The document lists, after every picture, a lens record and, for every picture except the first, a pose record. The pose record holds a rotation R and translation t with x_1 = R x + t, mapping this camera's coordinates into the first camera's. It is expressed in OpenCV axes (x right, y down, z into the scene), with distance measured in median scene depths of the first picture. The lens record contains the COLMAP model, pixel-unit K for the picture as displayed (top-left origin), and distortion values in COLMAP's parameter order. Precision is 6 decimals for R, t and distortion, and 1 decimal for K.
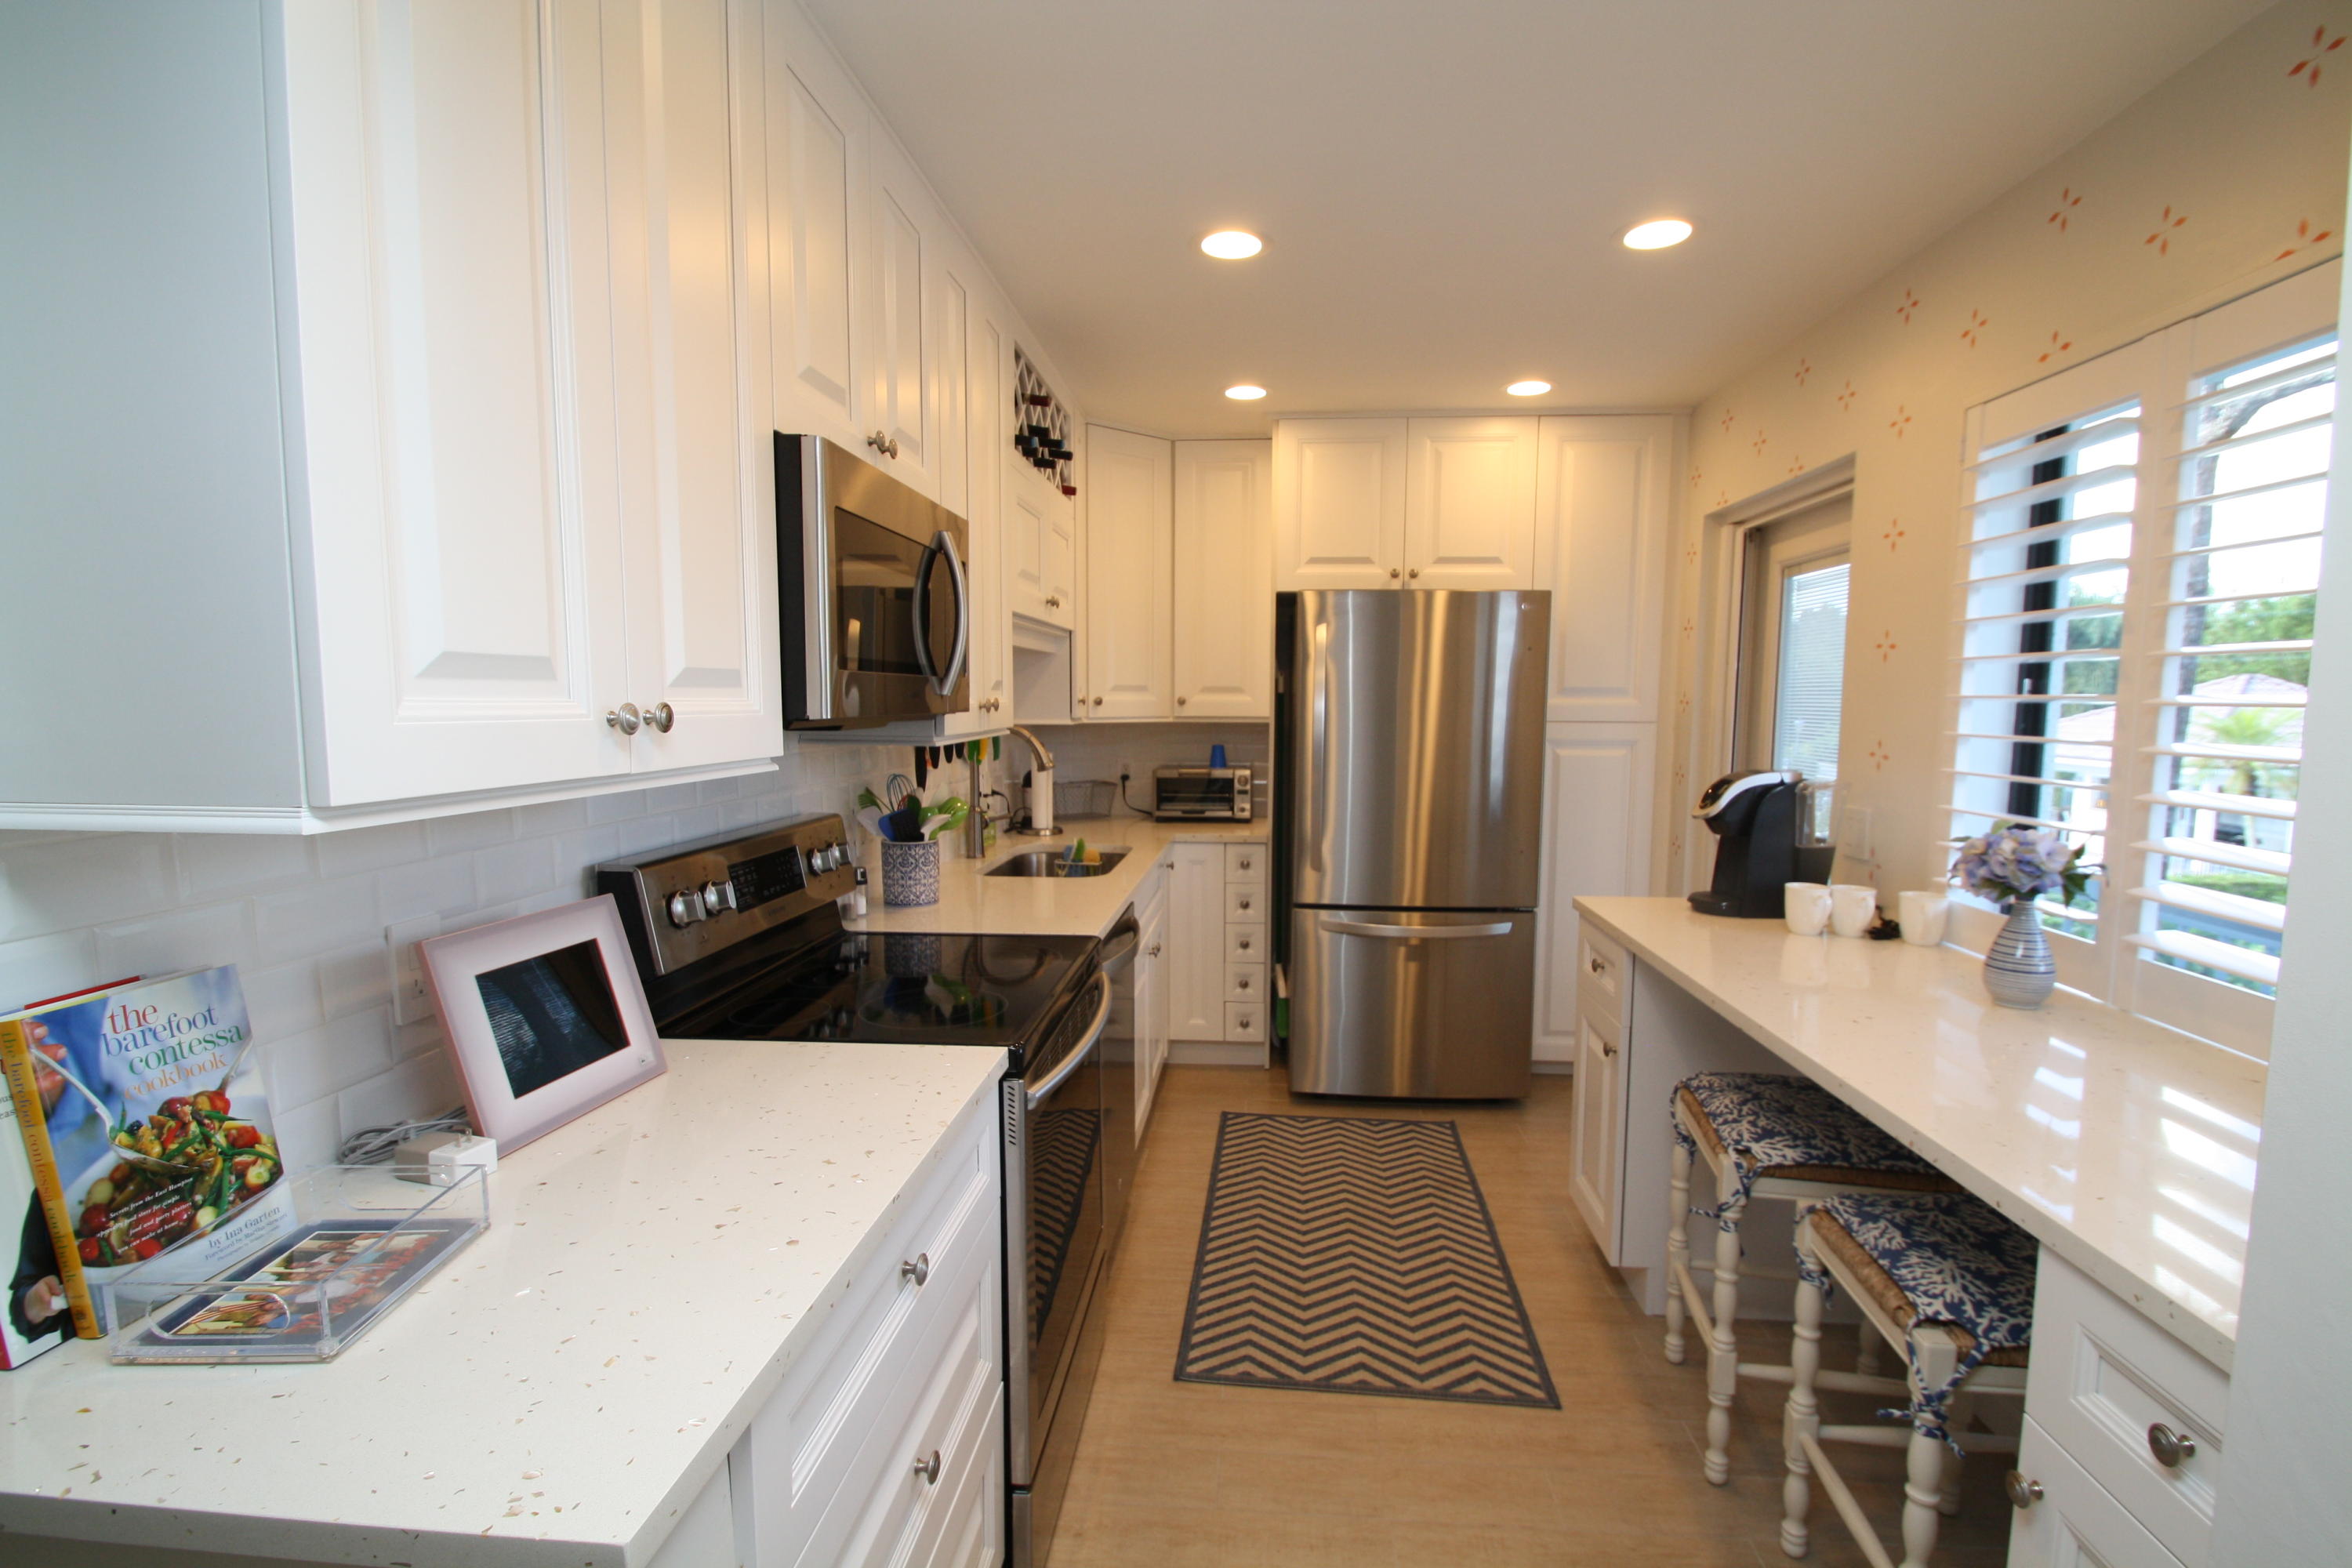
lens RADIAL K [[1095.9, 0, 1194.6], [0, 1095.9, 813.3], [0, 0, 1]] dist [0.013772, -0.016595]
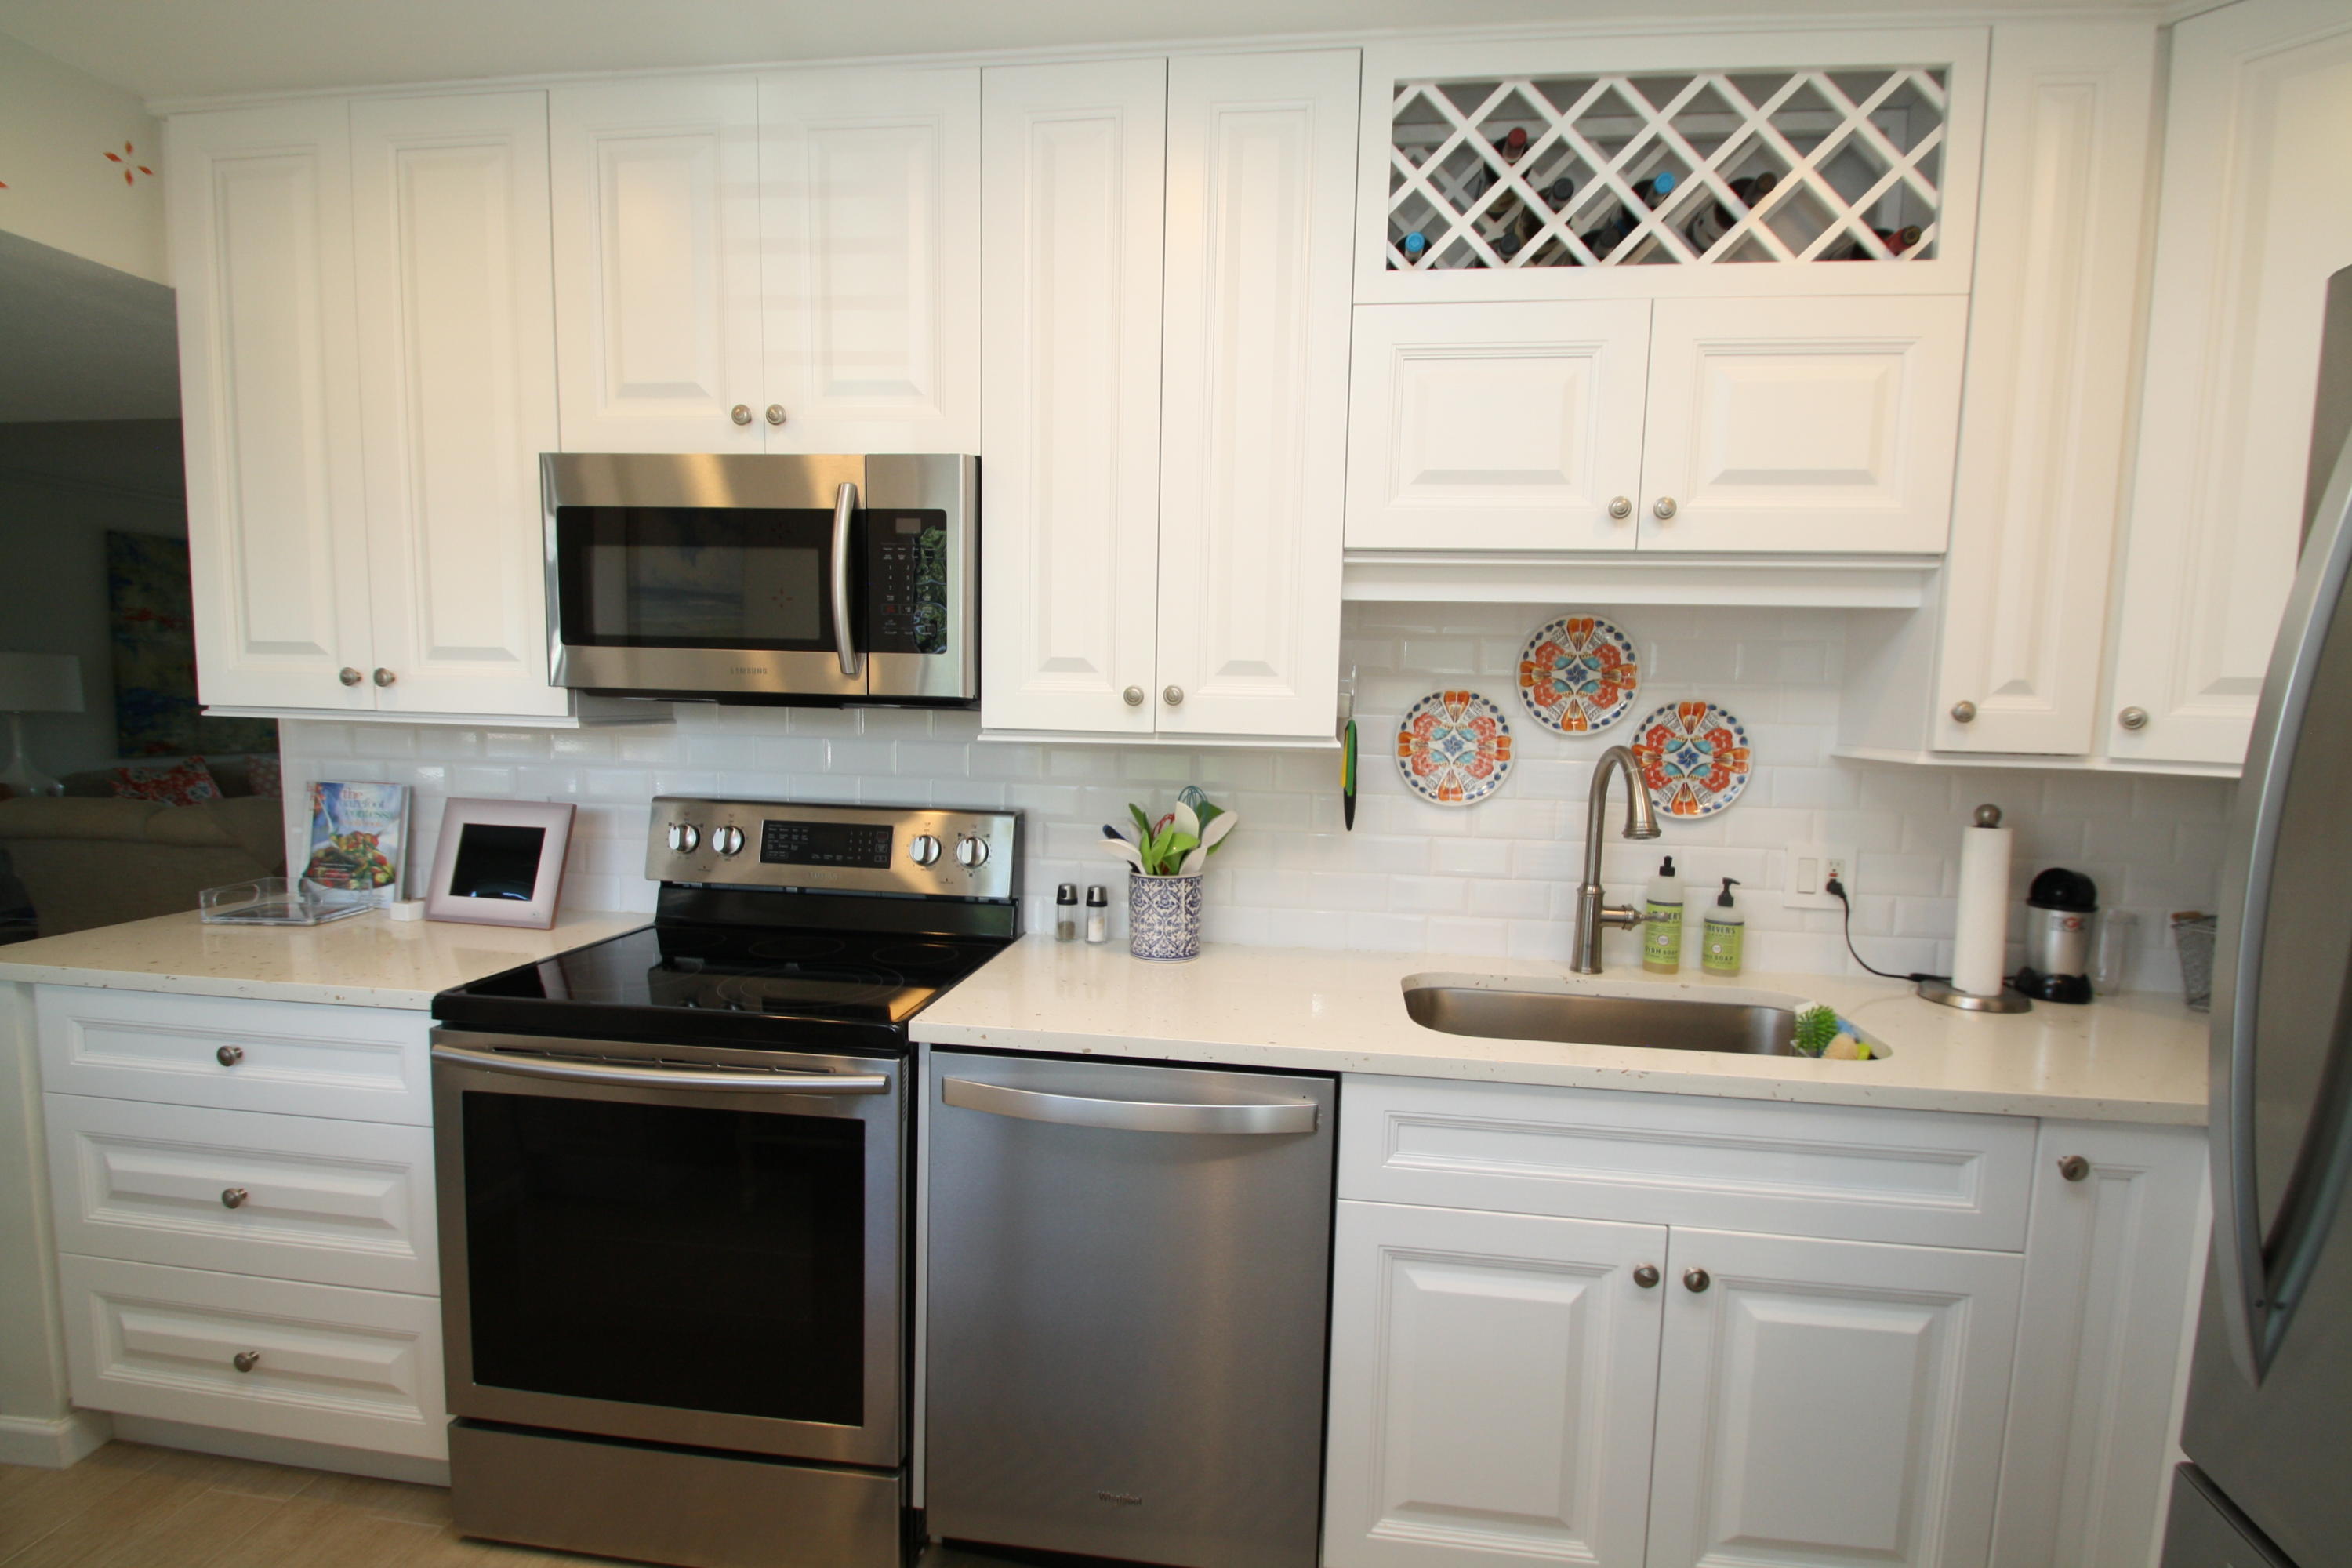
lens RADIAL K [[1095.9, 0, 1194.6], [0, 1095.9, 813.3], [0, 0, 1]] dist [0.013772, -0.016595]
pose [[-0.045660, 0.095364, -0.994395, 0.590204], [-0.131517, 0.986194, 0.100617, -0.113114], [0.990262, 0.135374, -0.032488, 1.221680]]
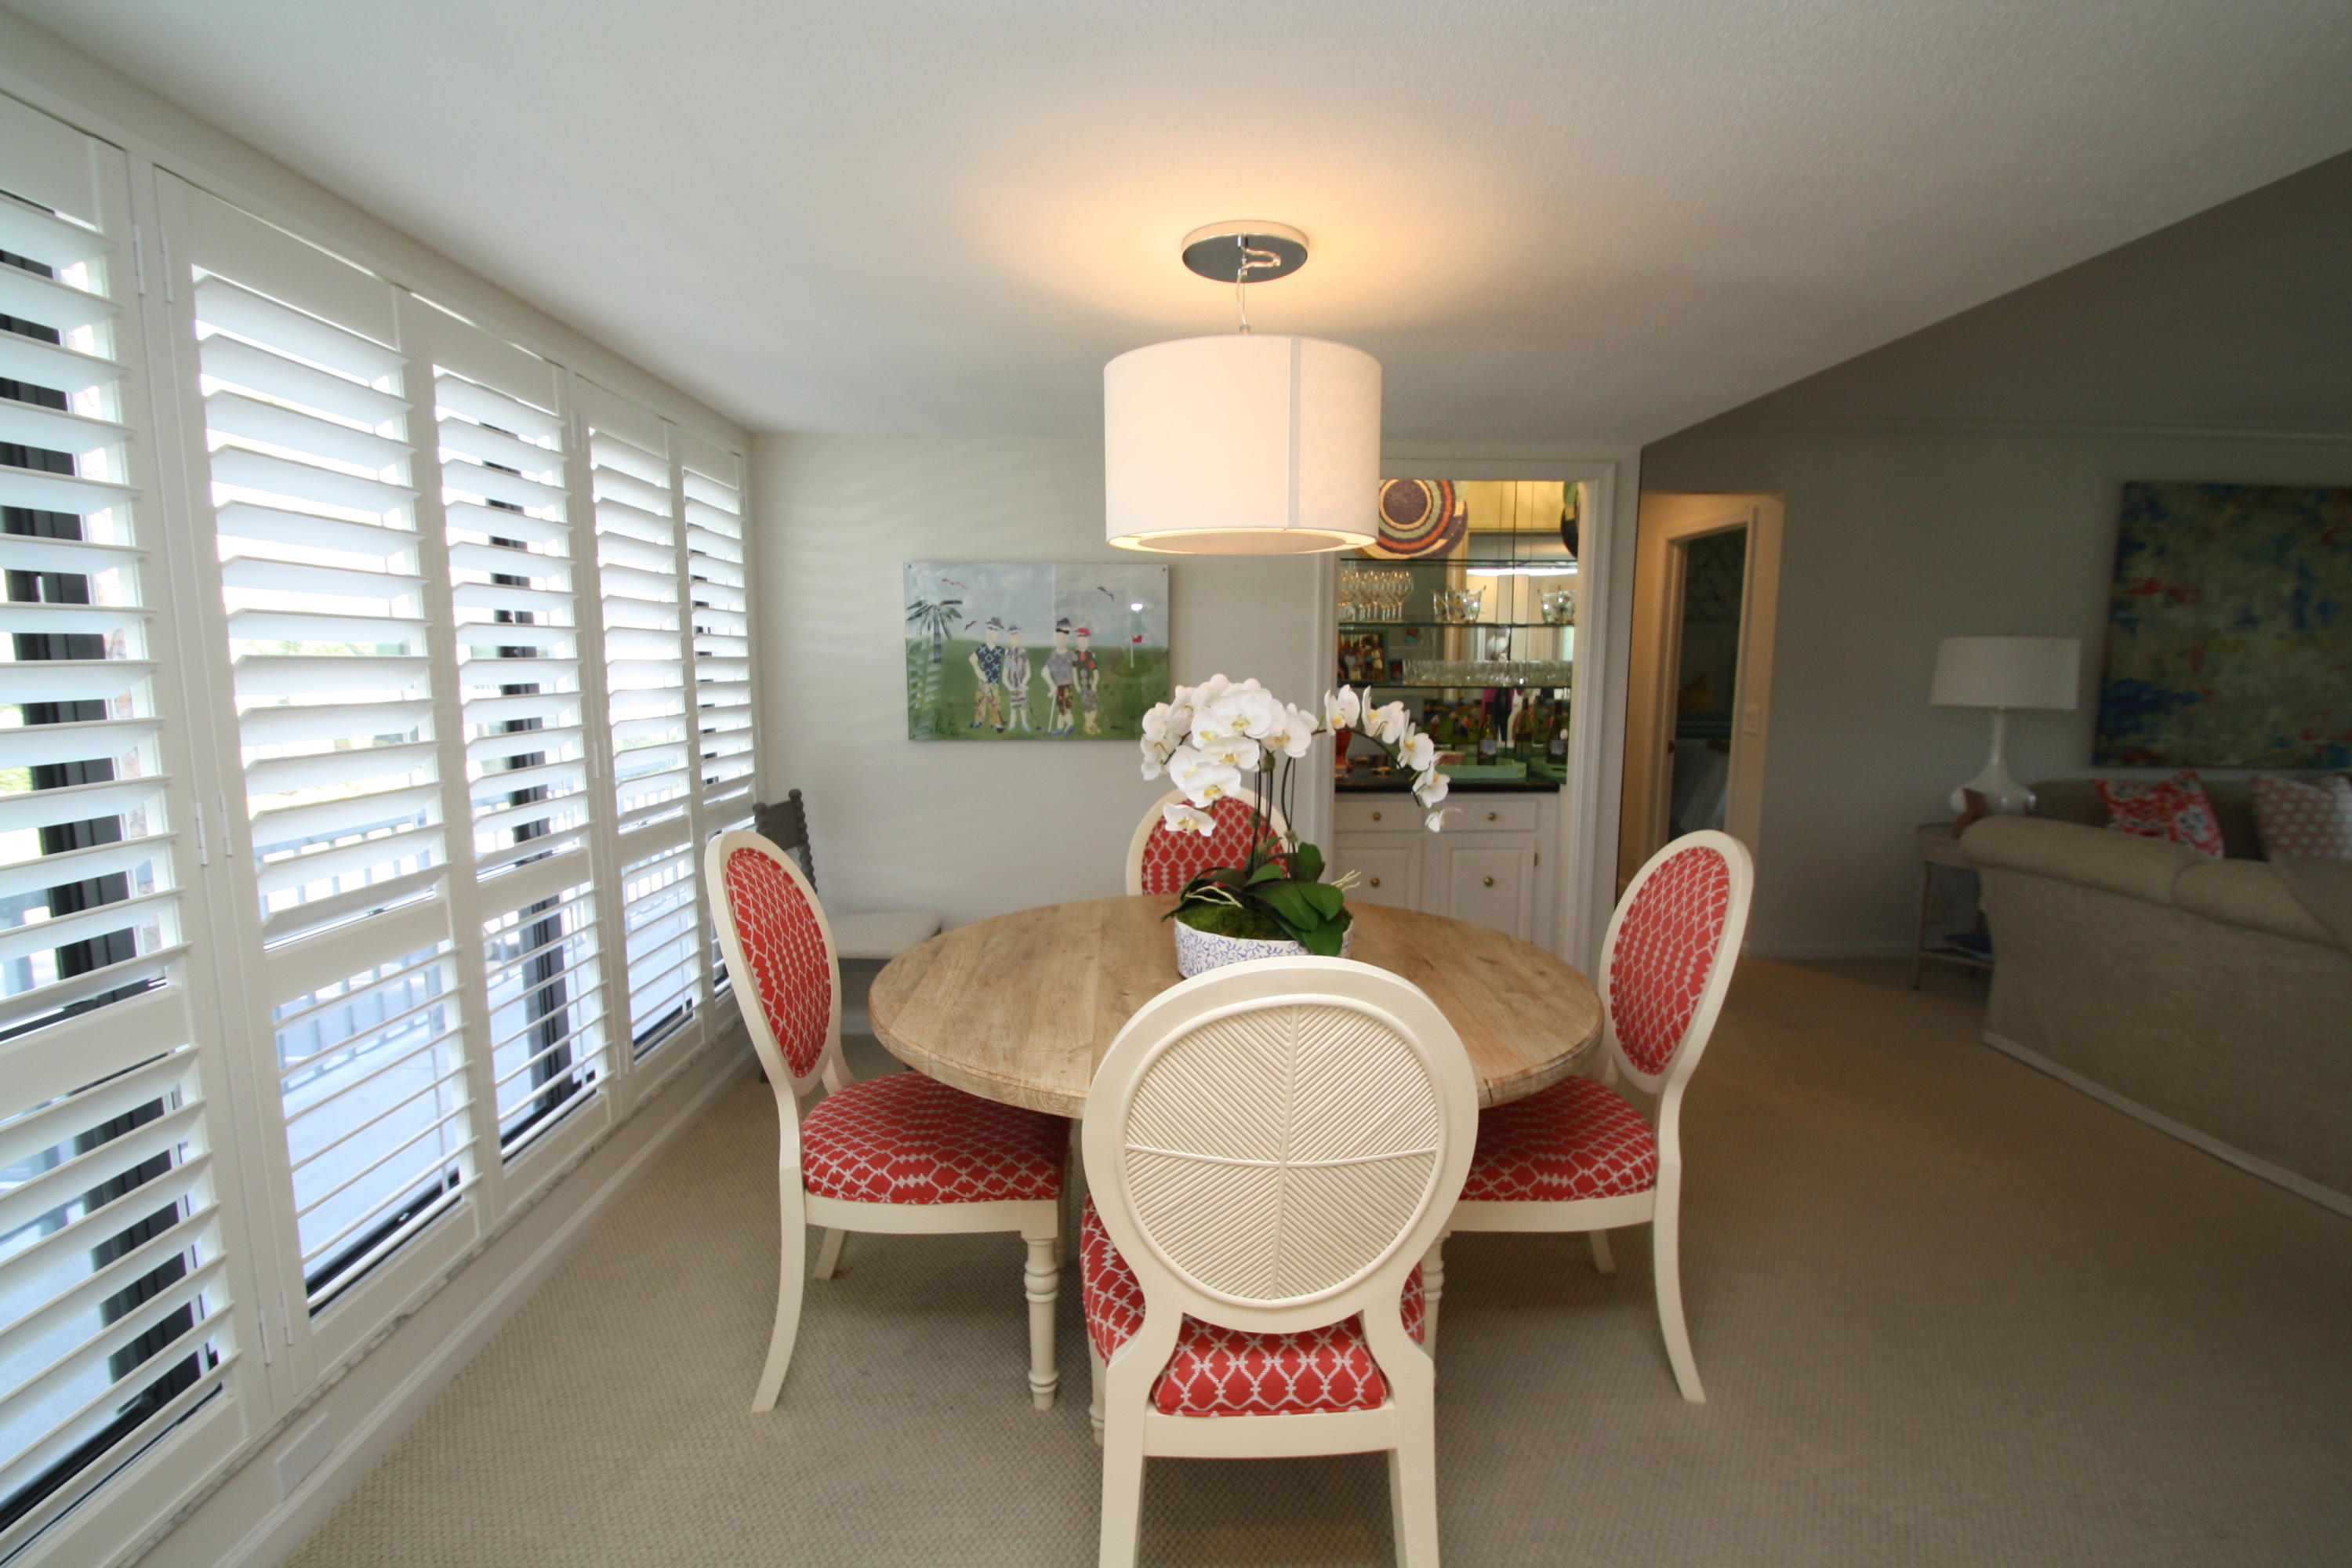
lens RADIAL K [[1095.9, 0, 1194.6], [0, 1095.9, 813.3], [0, 0, 1]] dist [0.013772, -0.016595]
pose [[-0.992657, 0.004255, -0.120888, 0.077618], [-0.024822, 0.970947, 0.238005, -0.016537], [0.118389, 0.239258, -0.963711, 0.435108]]
